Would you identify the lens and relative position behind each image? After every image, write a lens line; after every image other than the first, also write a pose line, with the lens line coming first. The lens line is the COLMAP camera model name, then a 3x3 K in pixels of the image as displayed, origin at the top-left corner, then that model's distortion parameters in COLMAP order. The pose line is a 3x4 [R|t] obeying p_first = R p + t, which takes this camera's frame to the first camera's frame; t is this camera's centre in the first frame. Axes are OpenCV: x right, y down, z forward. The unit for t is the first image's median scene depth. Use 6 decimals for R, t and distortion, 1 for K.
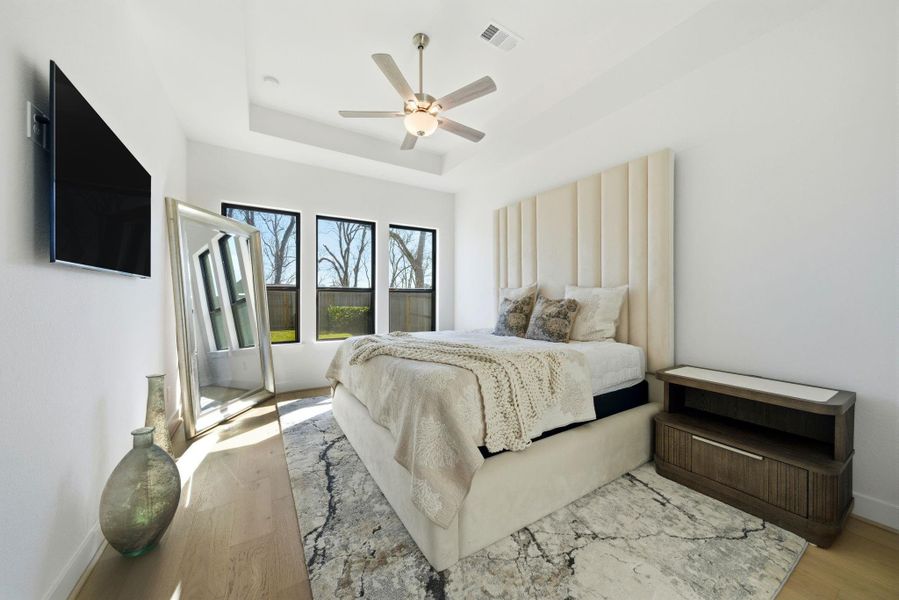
lens RADIAL K [[307.5, 0, 444.1], [0, 307.5, 297.1], [0, 0, 1]] dist [0.001295, 0.000595]
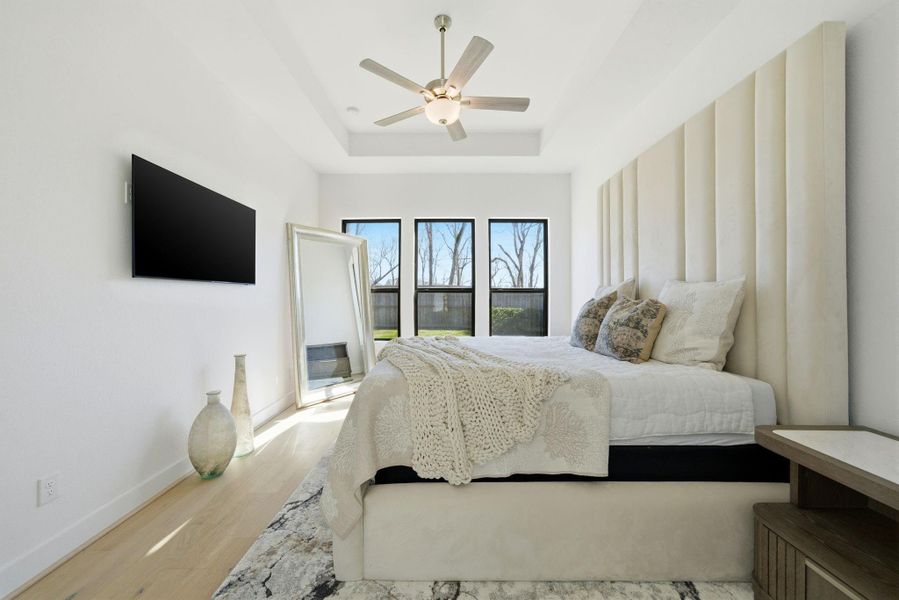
lens RADIAL K [[326.9, 0, 447.5], [0, 326.9, 297.7], [0, 0, 1]] dist [0.000064, 0.001210]
pose [[0.858090, -0.003639, -0.513487, 0.404682], [0.003325, 0.999993, -0.001531, 0.000735], [0.513489, -0.000394, 0.858096, 0.144990]]
